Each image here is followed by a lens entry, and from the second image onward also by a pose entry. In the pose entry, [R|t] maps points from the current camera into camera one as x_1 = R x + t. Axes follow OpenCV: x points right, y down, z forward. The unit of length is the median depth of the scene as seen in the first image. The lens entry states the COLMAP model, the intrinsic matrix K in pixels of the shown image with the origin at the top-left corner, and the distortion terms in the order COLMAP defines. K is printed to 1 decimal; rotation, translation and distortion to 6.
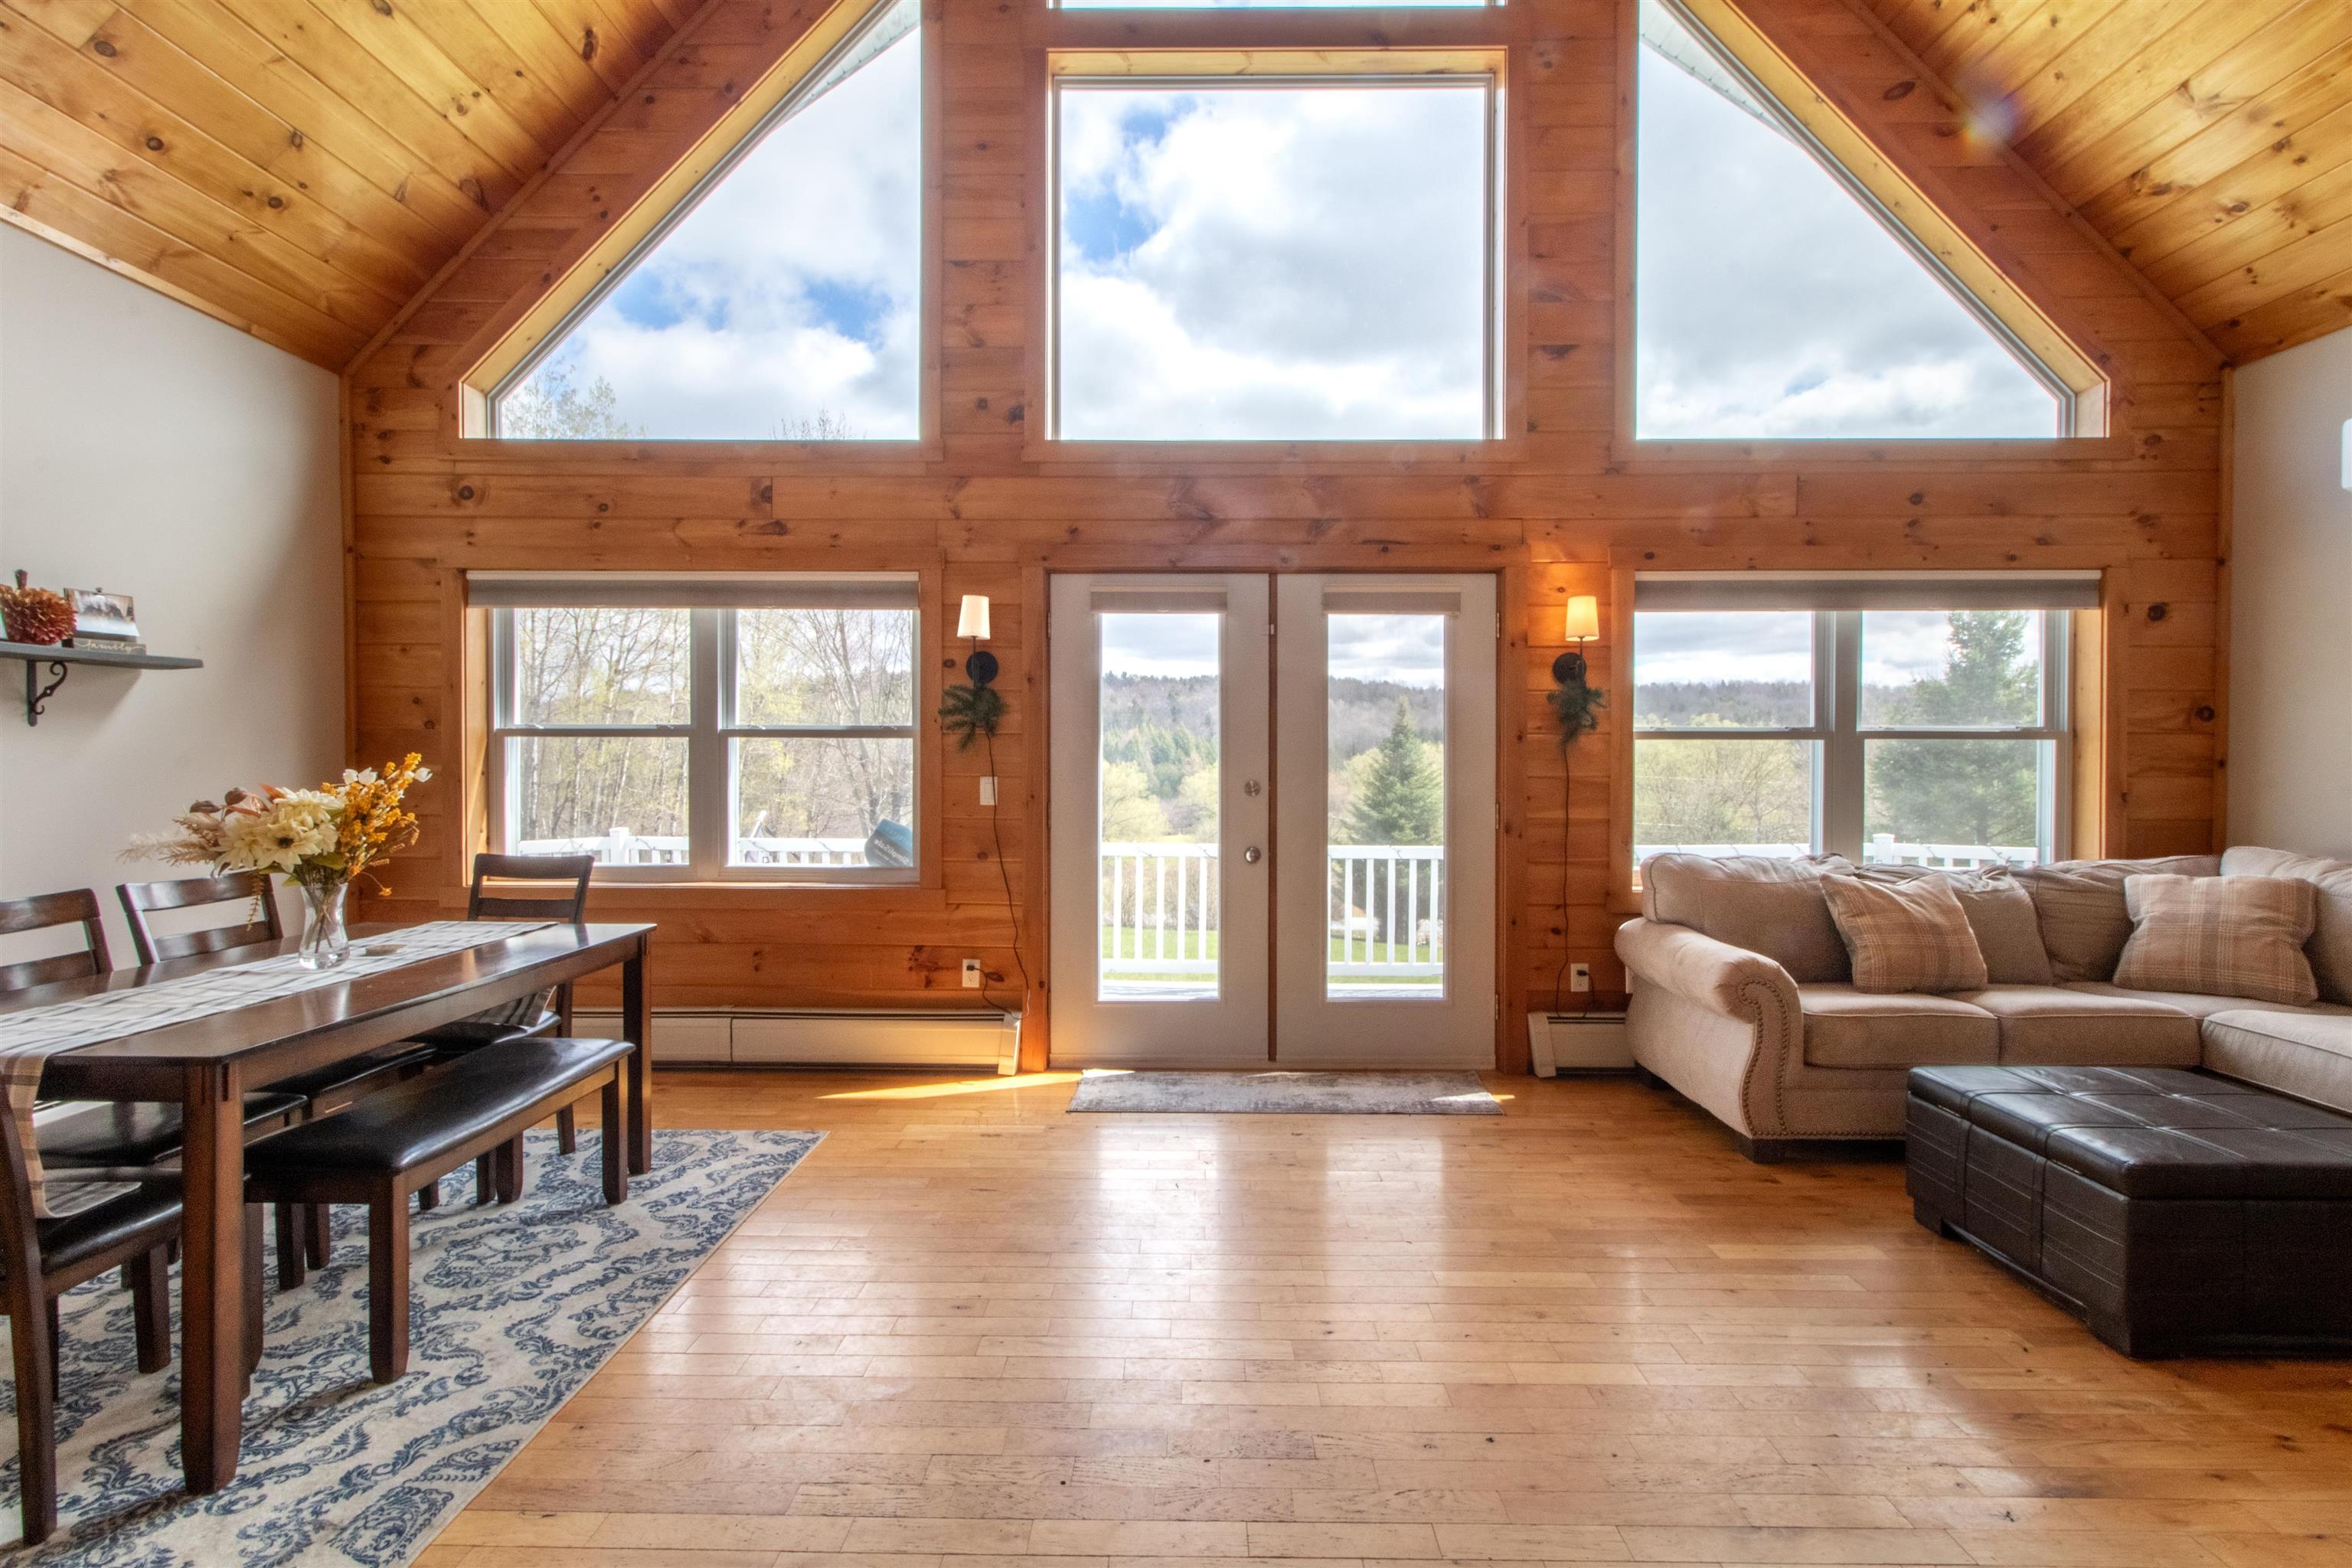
lens RADIAL K [[1094.5, 0, 1187.5], [0, 1094.5, 774.3], [0, 0, 1]] dist [0.001499, 0.000677]
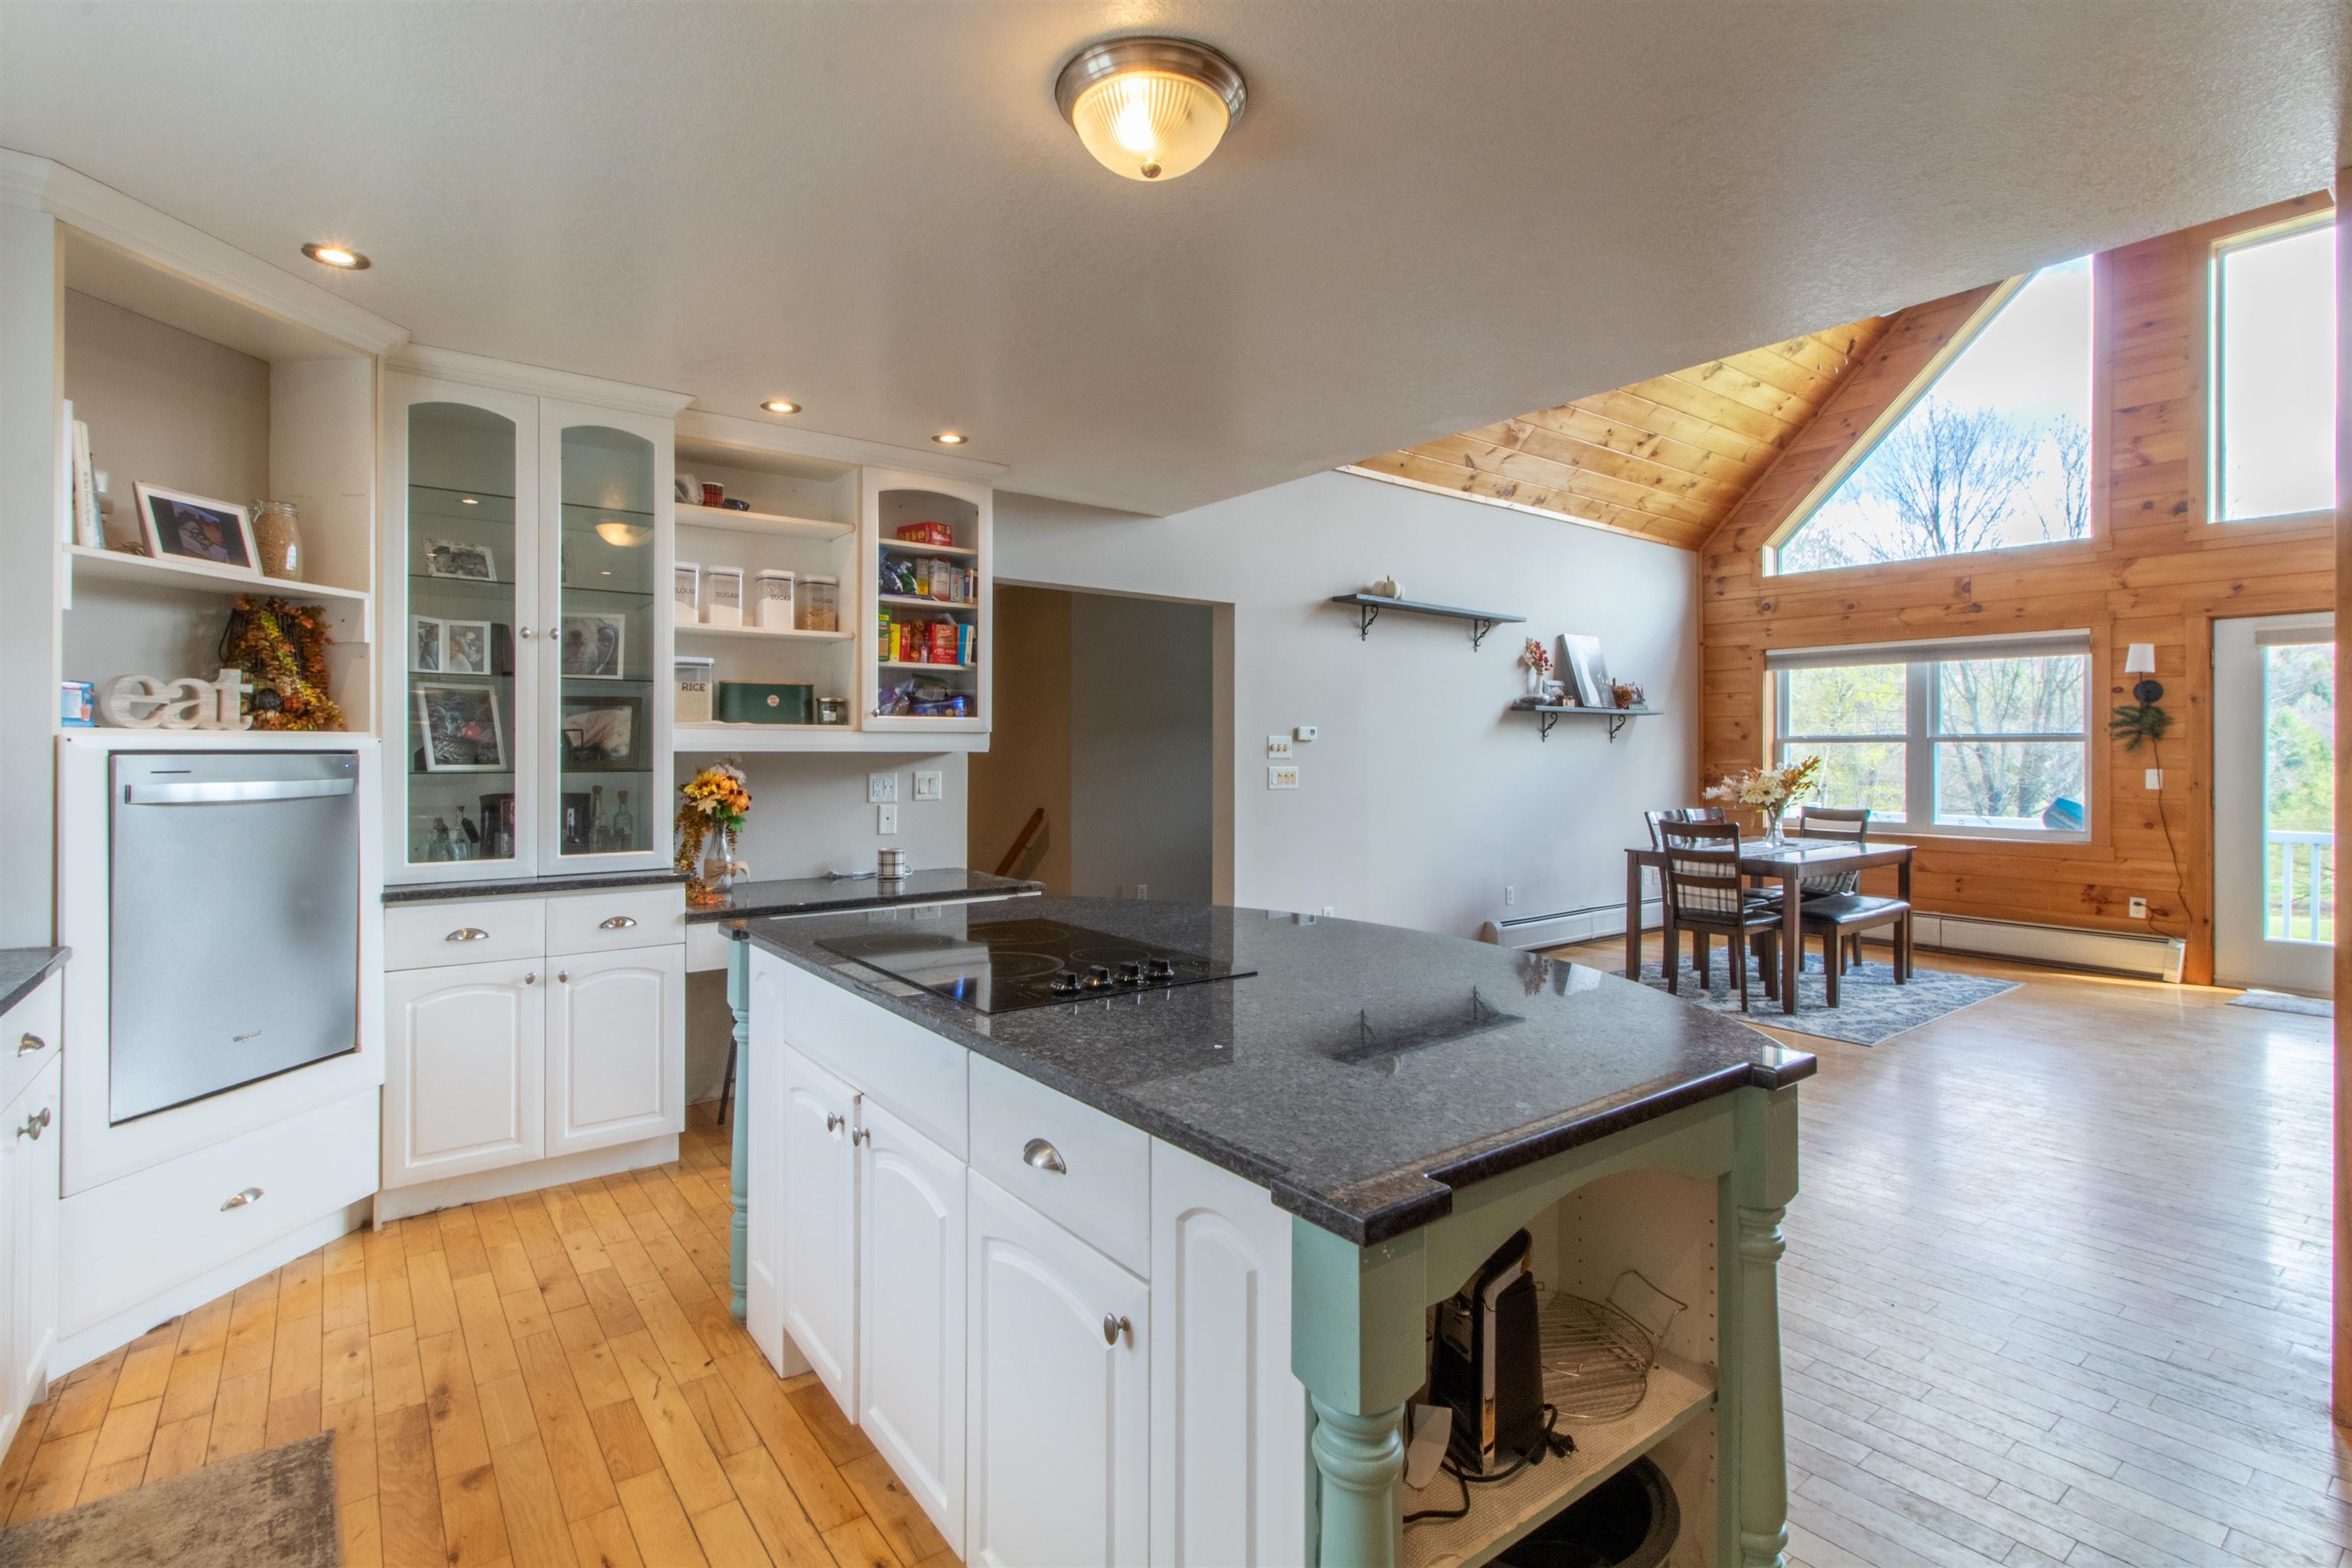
lens RADIAL K [[1108.2, 0, 1161.7], [0, 1108.2, 750.6], [0, 0, 1]] dist [0.001374, -0.000078]
pose [[0.610861, -0.002591, -0.791734, 0.168833], [-0.007912, 0.999925, -0.009376, 0.001529], [0.791698, 0.011992, 0.610795, -0.883880]]
